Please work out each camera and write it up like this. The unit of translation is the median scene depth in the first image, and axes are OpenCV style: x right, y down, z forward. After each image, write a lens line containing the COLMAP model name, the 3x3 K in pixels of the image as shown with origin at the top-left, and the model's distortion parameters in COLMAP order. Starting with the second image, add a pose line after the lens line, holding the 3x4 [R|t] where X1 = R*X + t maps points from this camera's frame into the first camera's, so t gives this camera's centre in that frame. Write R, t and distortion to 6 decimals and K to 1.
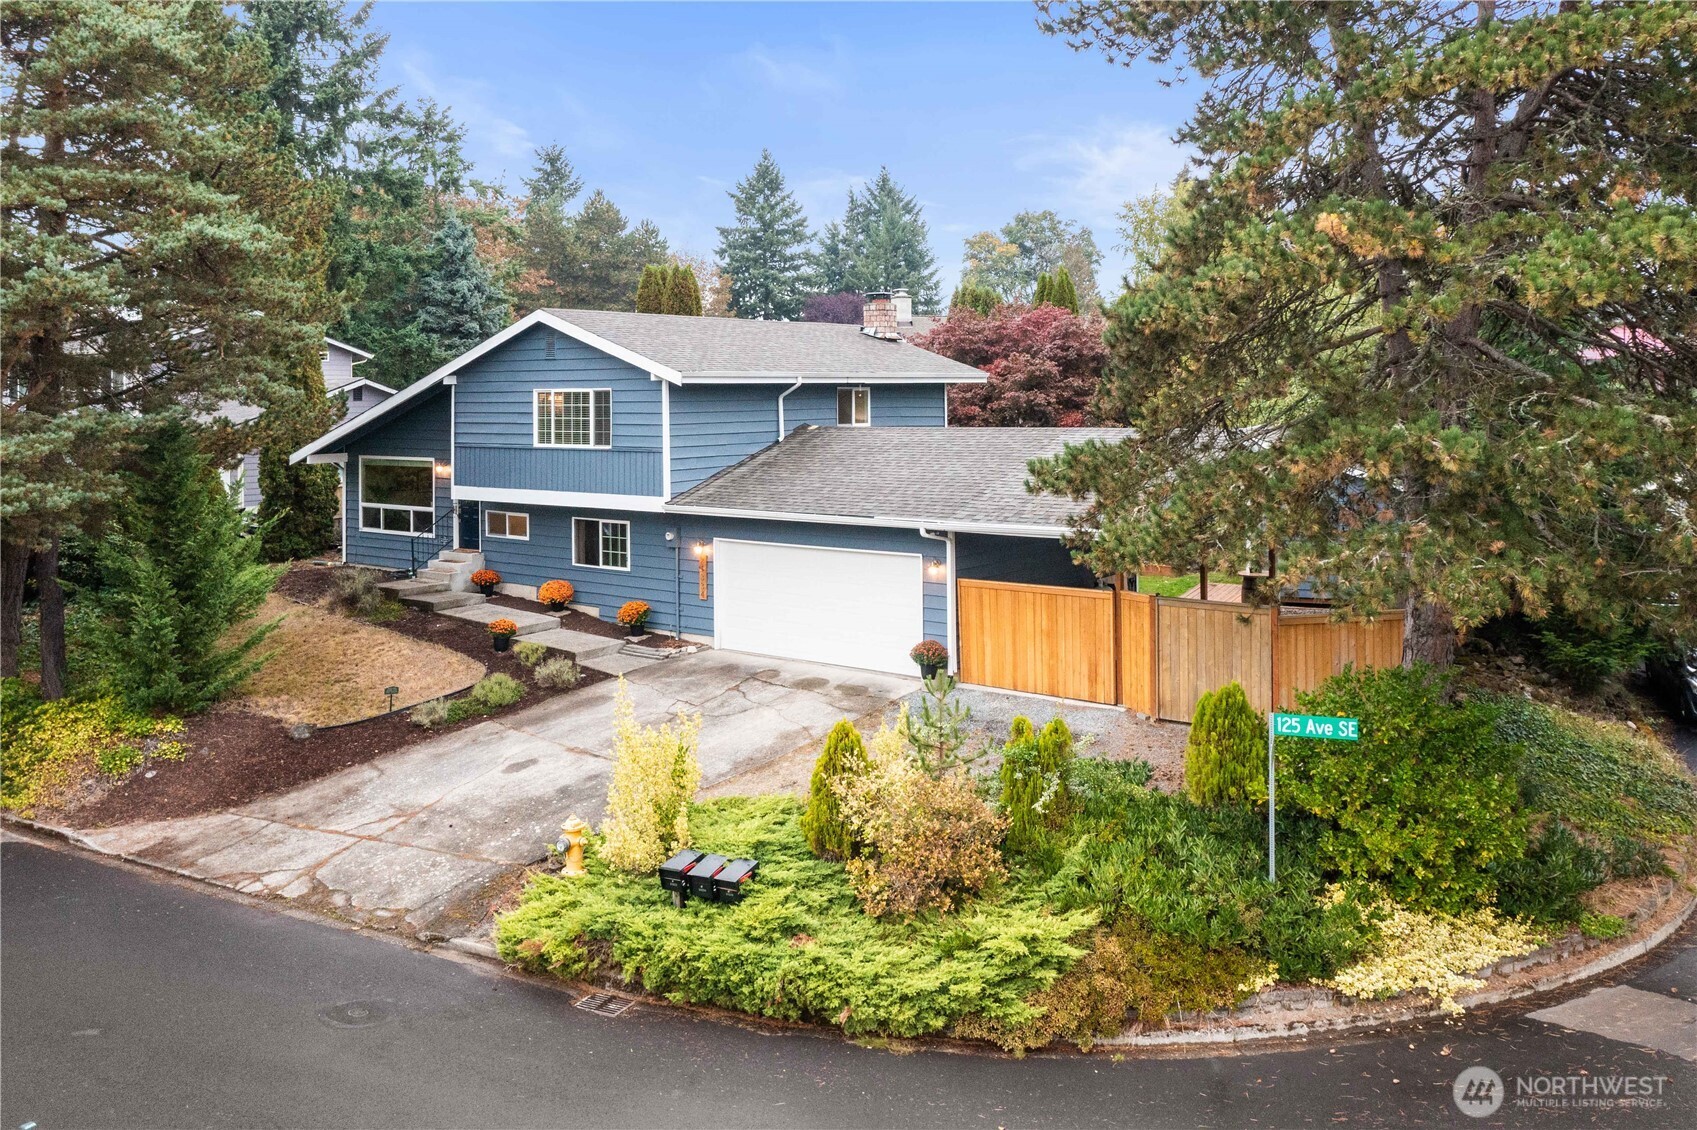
lens RADIAL K [[1362.1, 0, 842.5], [0, 1362.1, 394.4], [0, 0, 1]] dist [0.004592, -0.003406]
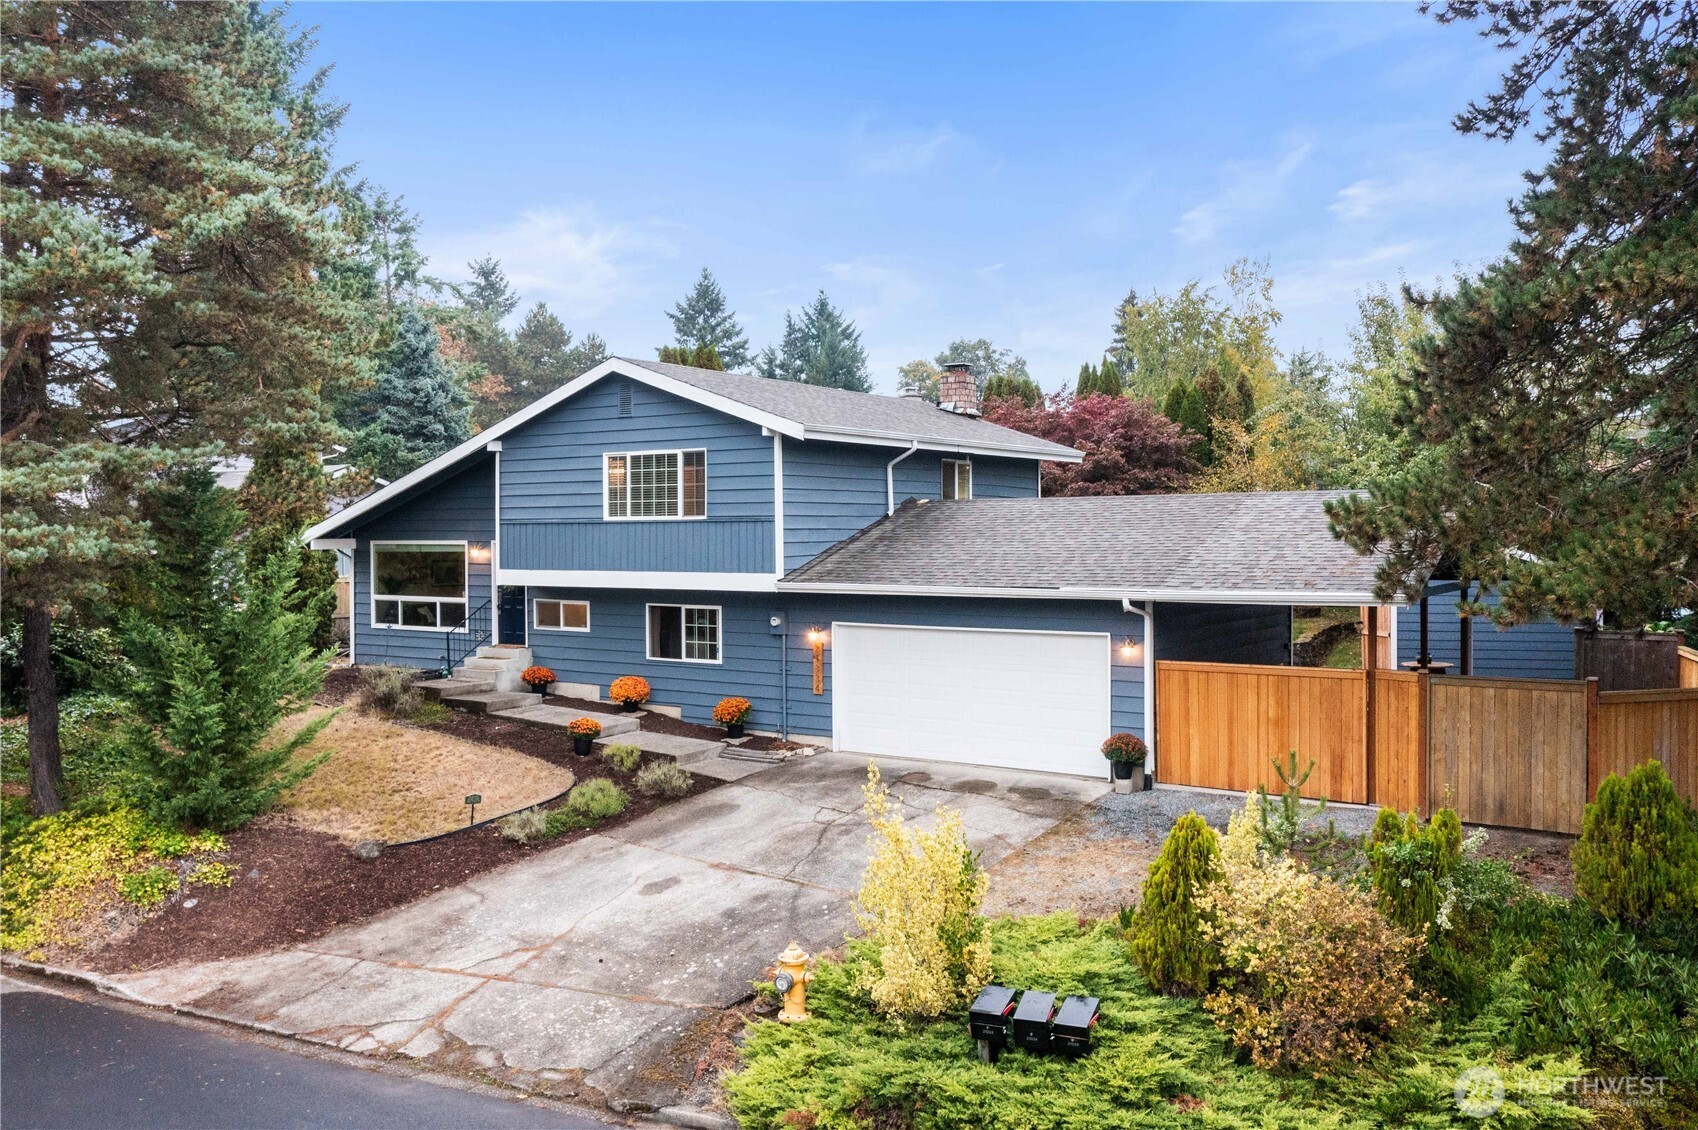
lens RADIAL K [[1352.1, 0, 849.0], [0, 1352.1, 565.0], [0, 0, 1]] dist [0.002678, 0.001413]
pose [[0.997565, 0.002157, 0.069712, -0.157973], [-0.003942, 0.999668, 0.025467, 0.052840], [-0.069634, -0.025680, 0.997242, 0.169288]]
